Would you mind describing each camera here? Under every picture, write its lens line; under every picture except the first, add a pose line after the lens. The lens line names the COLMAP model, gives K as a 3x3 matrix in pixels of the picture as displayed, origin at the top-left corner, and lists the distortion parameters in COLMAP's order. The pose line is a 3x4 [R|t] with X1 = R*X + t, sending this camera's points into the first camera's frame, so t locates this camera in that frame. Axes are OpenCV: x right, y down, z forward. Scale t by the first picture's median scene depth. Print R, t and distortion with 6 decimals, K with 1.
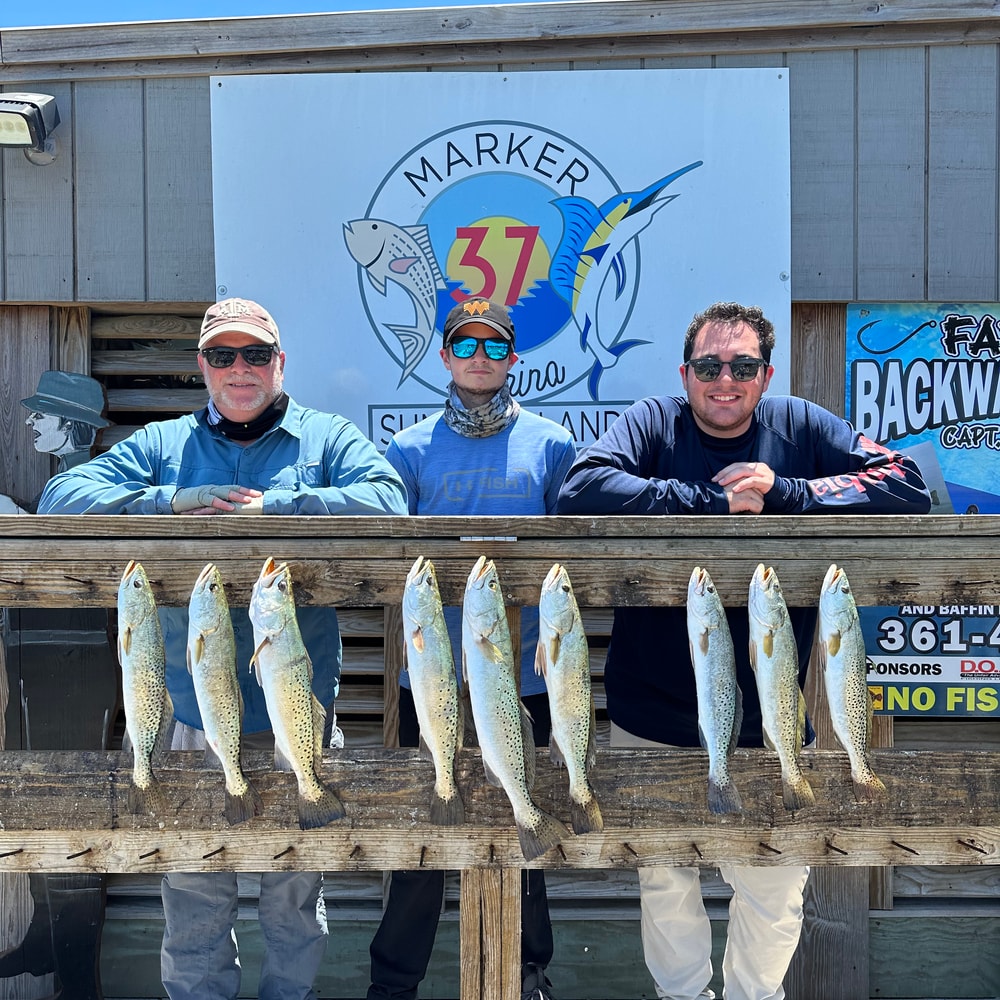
lens RADIAL K [[915.7, 0, 497.6], [0, 915.7, 506.4], [0, 0, 1]] dist [0.137145, -0.248616]
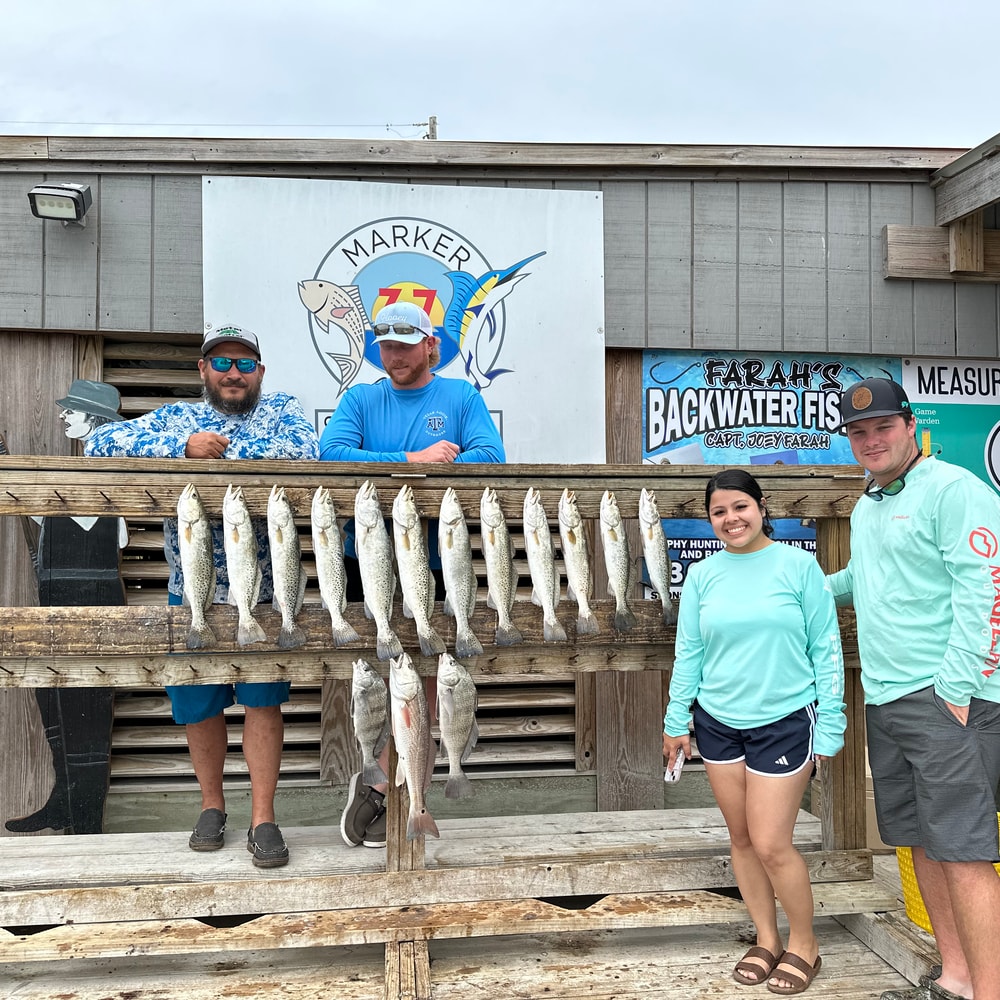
lens RADIAL K [[915.0, 0, 508.0], [0, 915.0, 516.0], [0, 0, 1]] dist [0.175974, -0.328463]
pose [[0.991499, 0.003927, 0.130059, -0.031368], [0.003168, 0.998520, -0.054297, 0.131701], [-0.130079, 0.054248, 0.990018, -0.434668]]
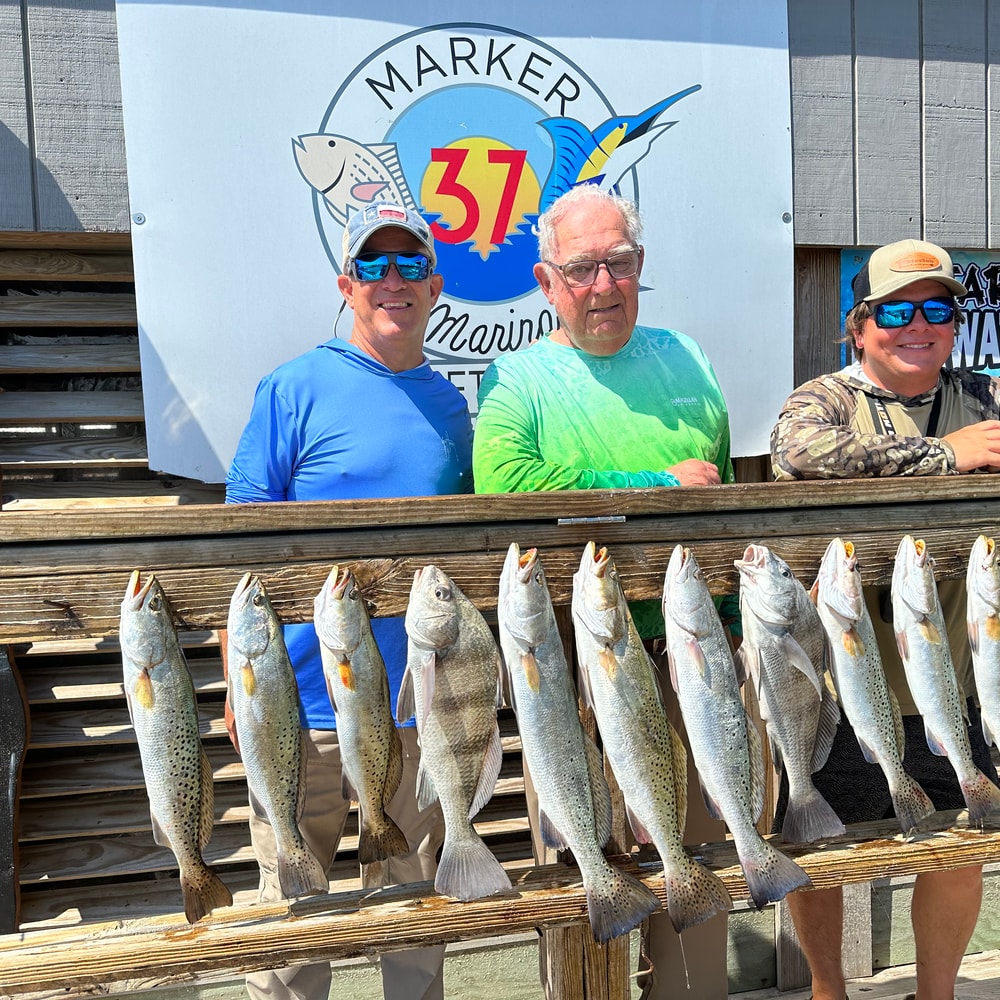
lens RADIAL K [[915.7, 0, 497.6], [0, 915.7, 506.4], [0, 0, 1]] dist [0.137145, -0.248616]
pose [[0.978117, -0.040220, 0.204132, -0.170414], [0.032740, 0.998668, 0.039887, -0.008371], [-0.205464, -0.032331, 0.978130, 0.151250]]
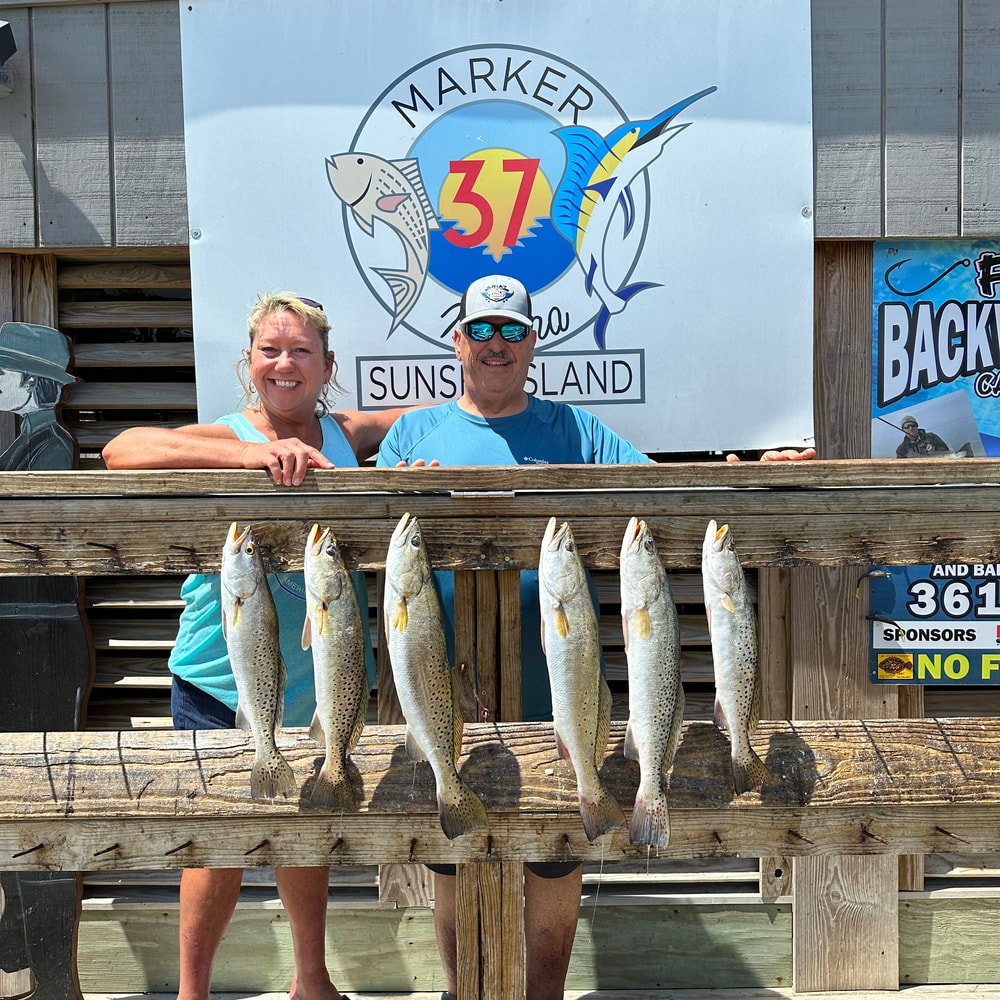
lens RADIAL K [[915.7, 0, 507.2], [0, 915.7, 494.5], [0, 0, 1]] dist [0.138708, -0.246451]
pose [[0.999945, -0.010440, 0.000386, 0.008995], [0.010431, 0.999771, 0.018659, 0.012466], [-0.000580, -0.018654, 0.999826, 0.072940]]
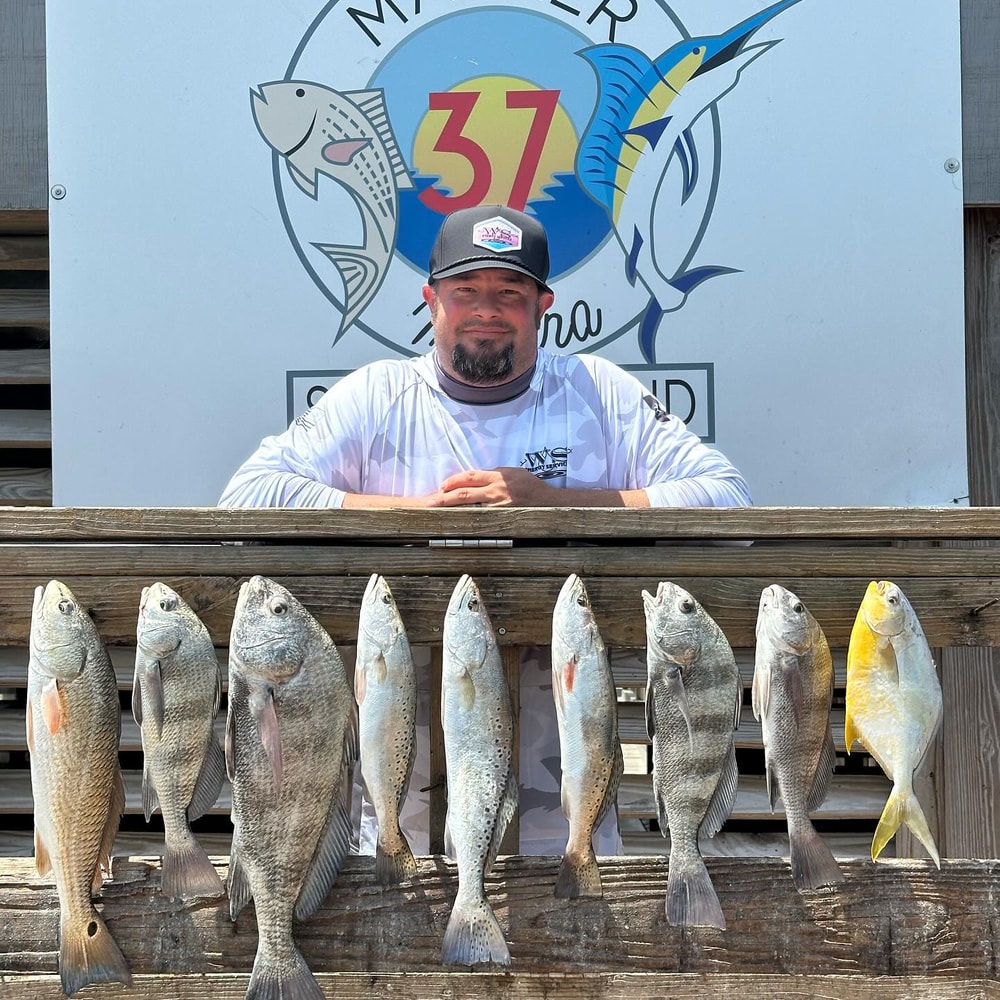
lens RADIAL K [[615.0, 0, 500.0], [0, 615.0, 500.0], [0, 0, 1]] dist [0.033175, 0.000951]
pose [[0.999948, -0.000560, -0.010172, 0.008399], [0.000031, 0.998650, -0.051946, -0.000714], [0.010188, 0.051943, 0.998598, 0.587354]]
